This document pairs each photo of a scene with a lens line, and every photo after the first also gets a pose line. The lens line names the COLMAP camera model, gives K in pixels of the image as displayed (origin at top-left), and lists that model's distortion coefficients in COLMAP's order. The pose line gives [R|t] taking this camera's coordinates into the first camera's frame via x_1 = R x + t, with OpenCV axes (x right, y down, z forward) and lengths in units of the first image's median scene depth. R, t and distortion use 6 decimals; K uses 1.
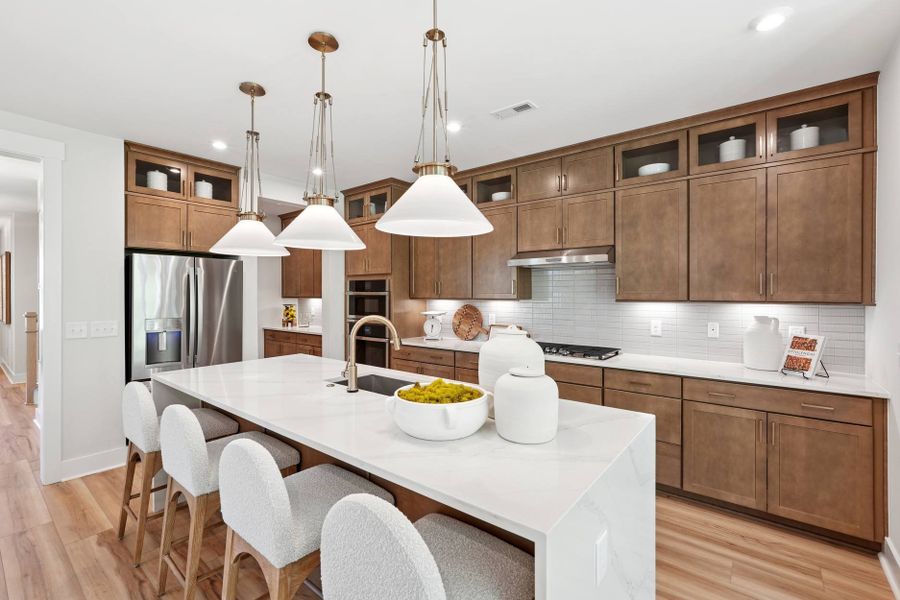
lens RADIAL K [[399.9, 0, 453.7], [0, 399.9, 295.2], [0, 0, 1]] dist [-0.010720, 0.003821]
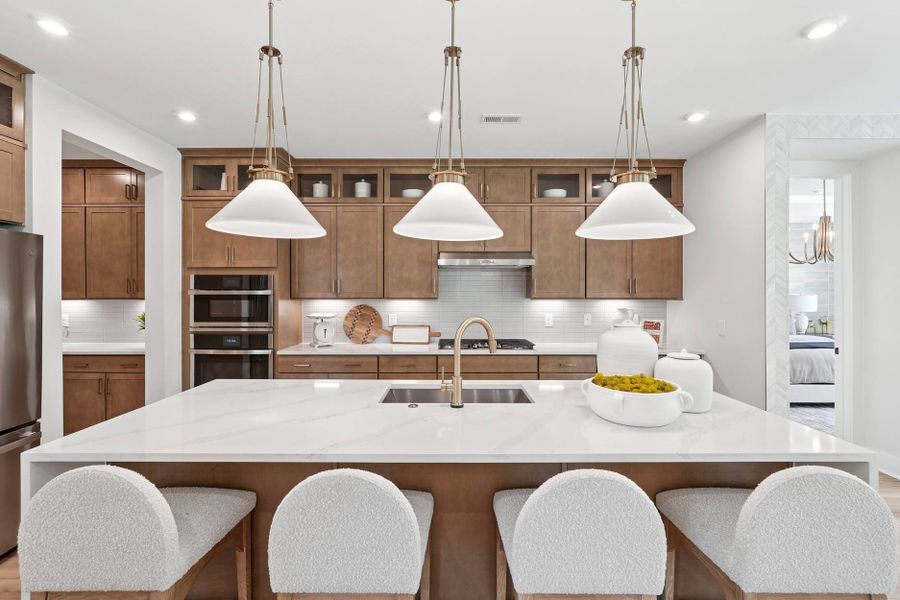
lens RADIAL K [[399.9, 0, 444.4], [0, 399.9, 295.3], [0, 0, 1]] dist [-0.010720, 0.003821]
pose [[0.785736, -0.003222, 0.618554, -0.406008], [0.002190, 0.999995, 0.002428, 0.000053], [-0.618559, -0.000553, 0.785738, 0.173636]]
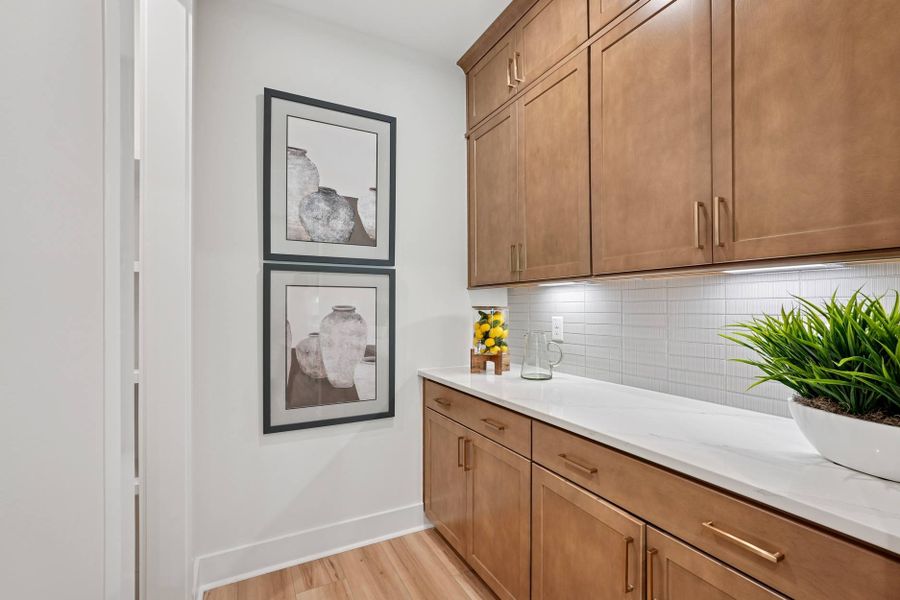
lens RADIAL K [[399.9, 0, 448.3], [0, 399.9, 304.0], [0, 0, 1]] dist [-0.010720, 0.003821]
pose [[0.917023, -0.006646, -0.398779, -0.462450], [0.002225, 0.999931, -0.011546, 0.037478], [0.398828, 0.009701, 0.916974, 1.013673]]
